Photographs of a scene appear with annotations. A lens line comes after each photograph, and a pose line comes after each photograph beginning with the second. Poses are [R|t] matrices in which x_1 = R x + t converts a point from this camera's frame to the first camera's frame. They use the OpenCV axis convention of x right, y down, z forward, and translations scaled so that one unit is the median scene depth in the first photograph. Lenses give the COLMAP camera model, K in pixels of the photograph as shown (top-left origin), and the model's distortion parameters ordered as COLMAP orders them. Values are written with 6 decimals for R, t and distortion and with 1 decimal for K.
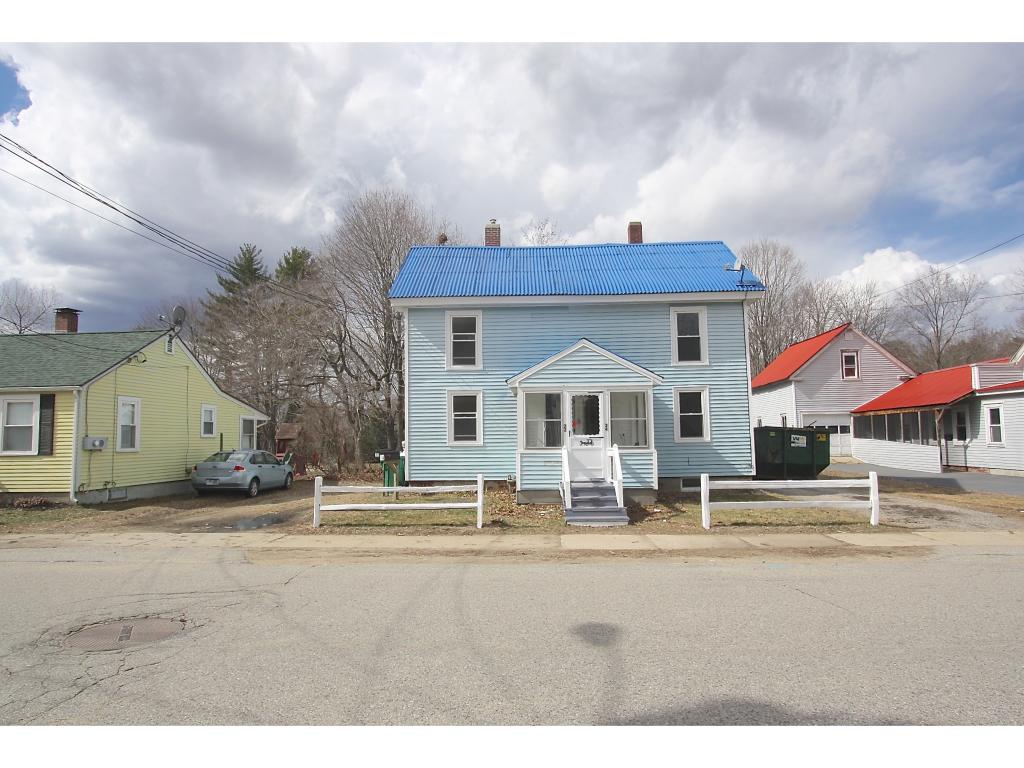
lens RADIAL K [[641.3, 0, 512.0], [0, 641.3, 384.0], [0, 0, 1]] dist [-0.024812, 0.000596]
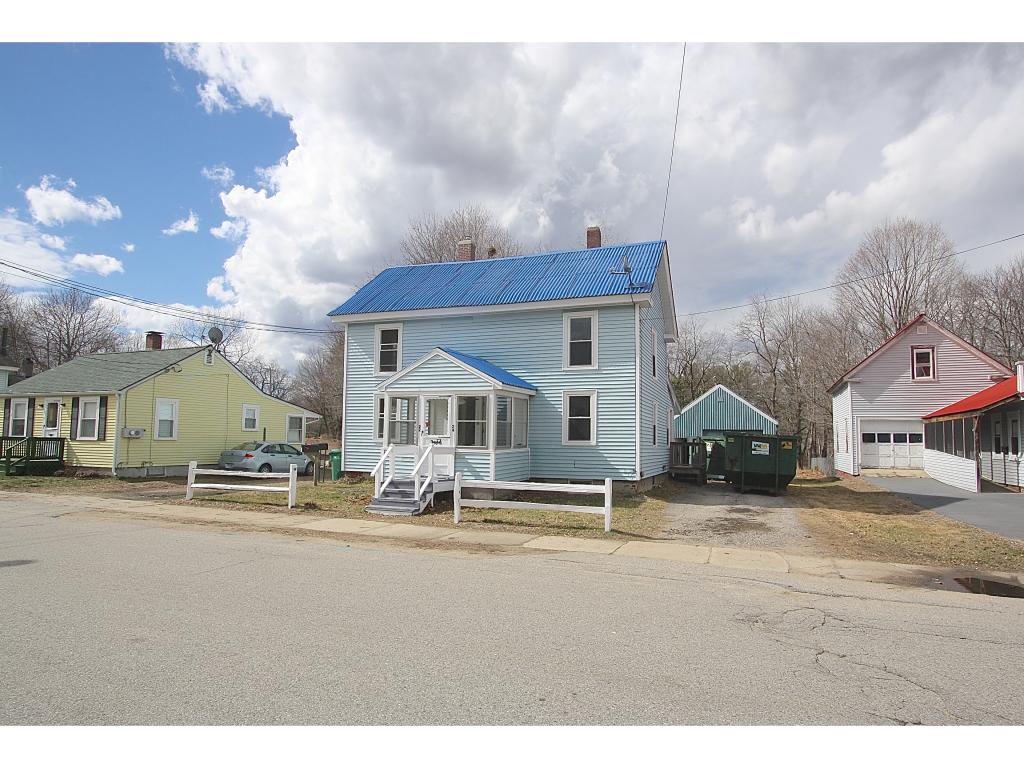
lens RADIAL K [[641.3, 0, 512.0], [0, 641.3, 384.0], [0, 0, 1]] dist [-0.024812, 0.000596]
pose [[0.939198, -0.003819, -0.343355, 0.522083], [0.003831, 0.999992, -0.000643, -0.006015], [0.343355, -0.000711, 0.939206, 0.006326]]
